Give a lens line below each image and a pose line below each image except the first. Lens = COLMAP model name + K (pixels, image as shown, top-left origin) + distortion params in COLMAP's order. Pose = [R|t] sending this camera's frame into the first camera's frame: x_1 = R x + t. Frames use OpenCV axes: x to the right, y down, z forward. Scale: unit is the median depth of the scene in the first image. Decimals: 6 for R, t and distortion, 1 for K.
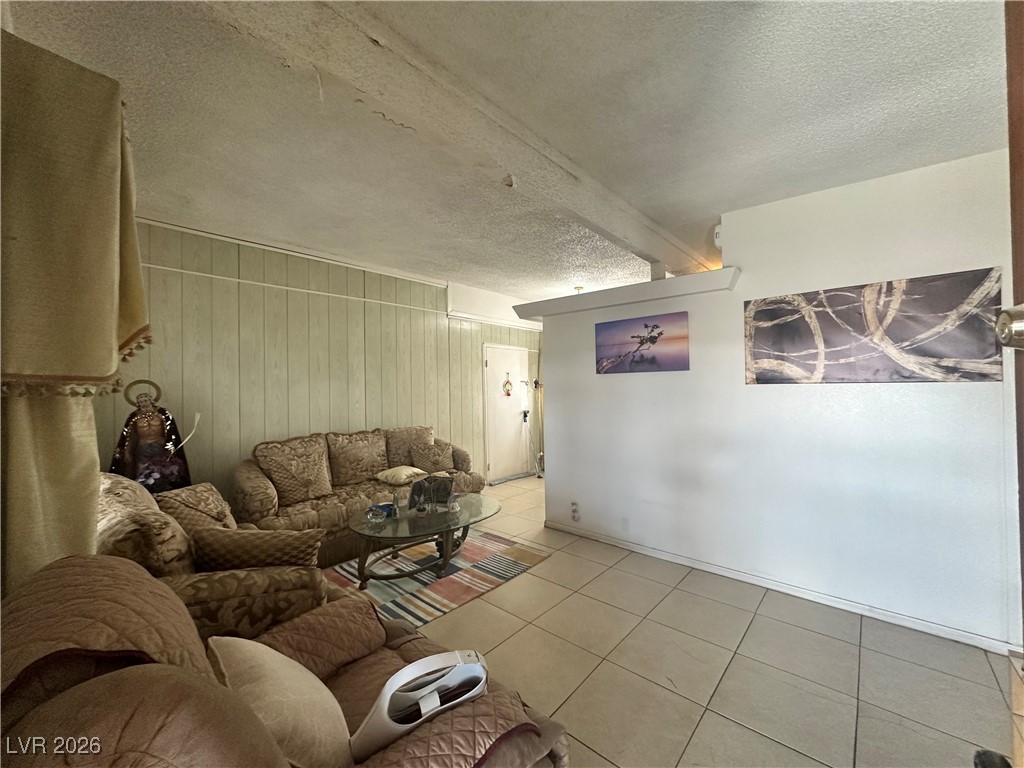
lens RADIAL K [[406.9, 0, 512.0], [0, 406.9, 384.0], [0, 0, 1]] dist [-0.005803, 0.000434]
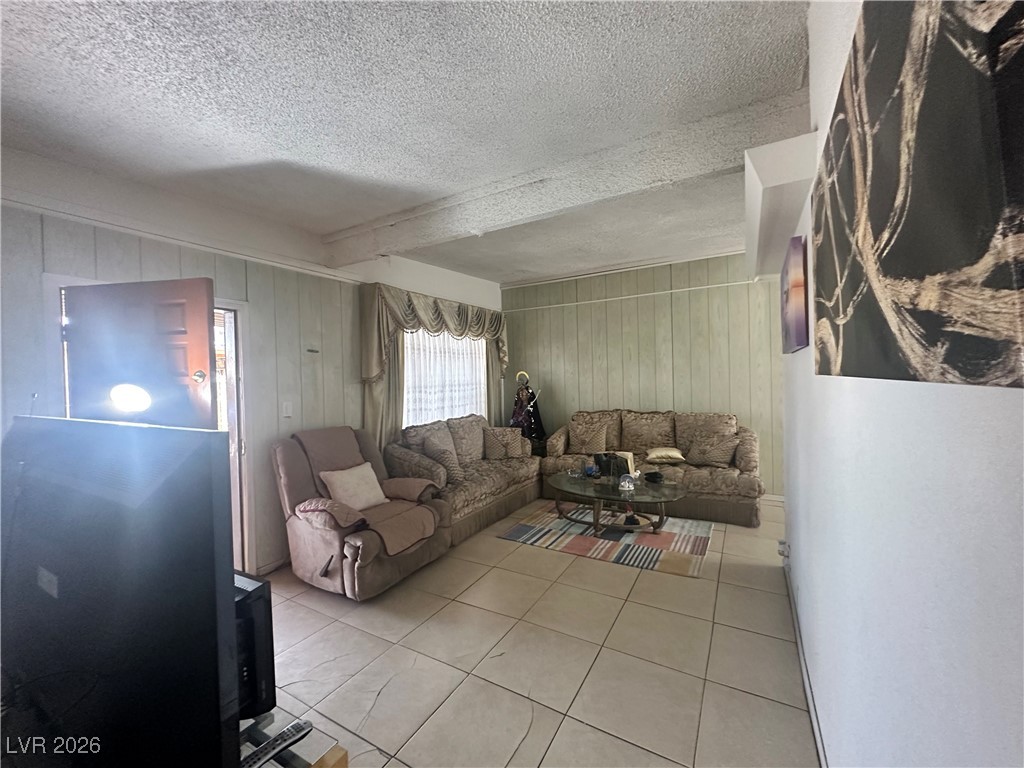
lens RADIAL K [[406.9, 0, 512.0], [0, 406.9, 384.0], [0, 0, 1]] dist [-0.005803, 0.000434]
pose [[0.201374, 0.024566, -0.979206, 0.668964], [0.032263, 0.998977, 0.031697, -0.009886], [0.978983, -0.037975, 0.200375, 0.391314]]
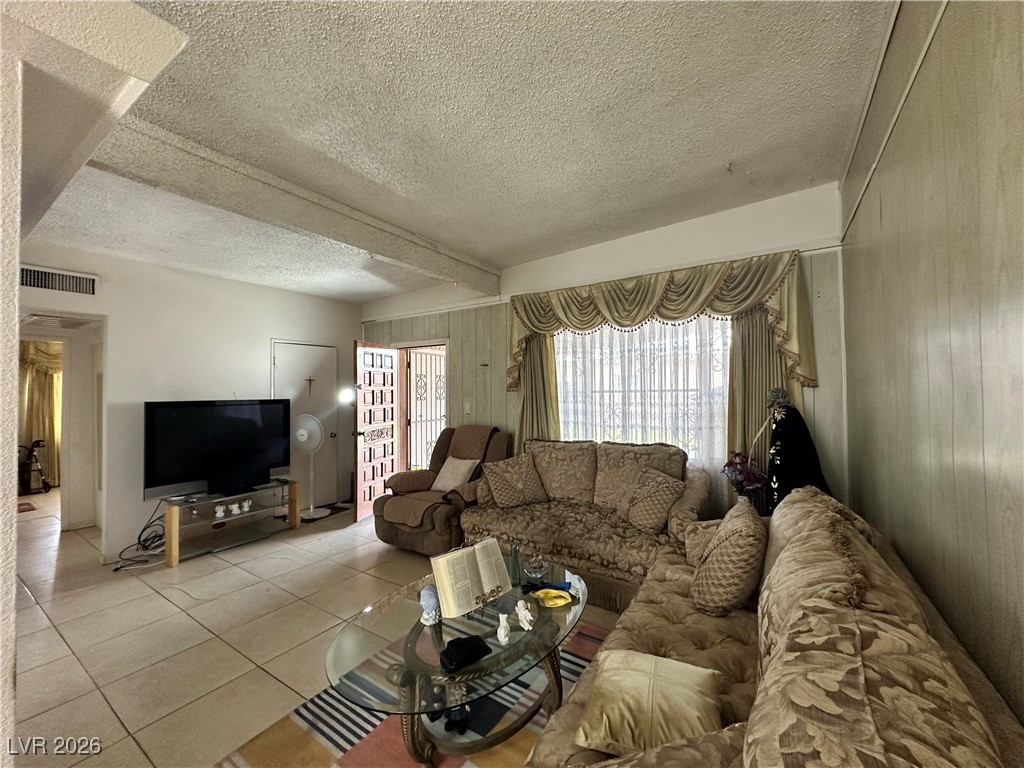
lens RADIAL K [[406.1, 0, 512.0], [0, 406.1, 384.0], [0, 0, 1]] dist [0.000602, 0.000260]
pose [[-0.989200, 0.021568, -0.144976, -0.138119], [0.025032, 0.999442, -0.022115, 0.011929], [0.144418, -0.025505, -0.989188, 1.225710]]
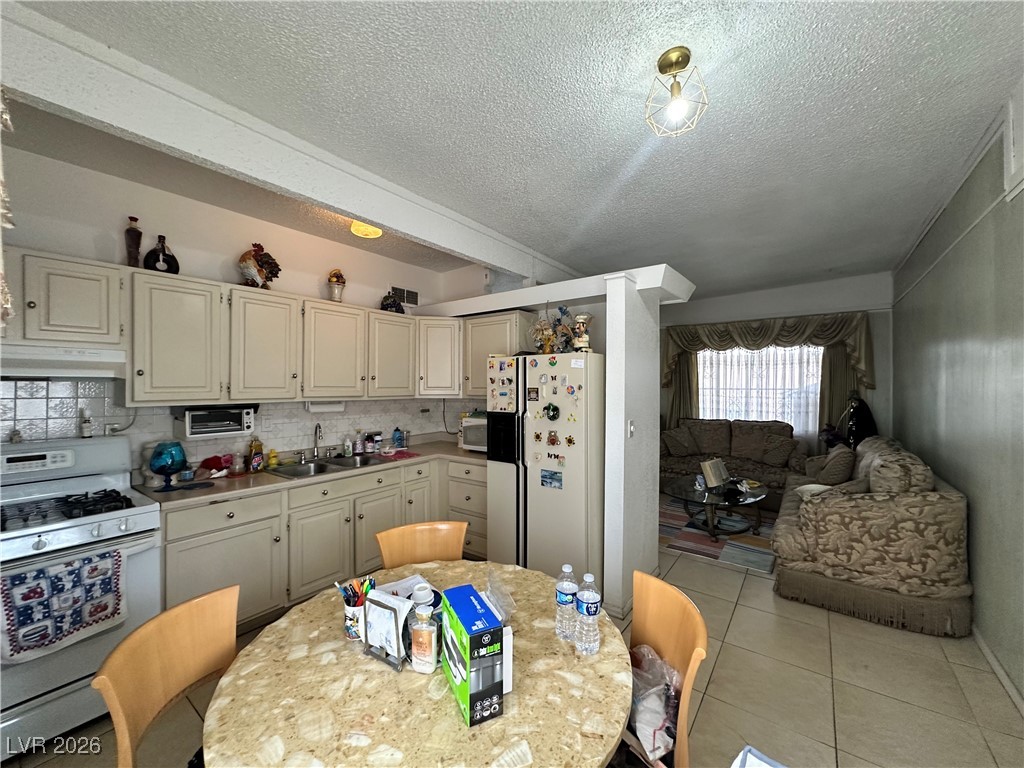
lens RADIAL K [[406.1, 0, 512.0], [0, 406.1, 384.0], [0, 0, 1]] dist [0.000602, 0.000260]
pose [[-0.995837, 0.009136, -0.090690, 0.419792], [0.009531, 0.999947, -0.003922, -0.005597], [0.090649, -0.004770, -0.995871, 1.711532]]
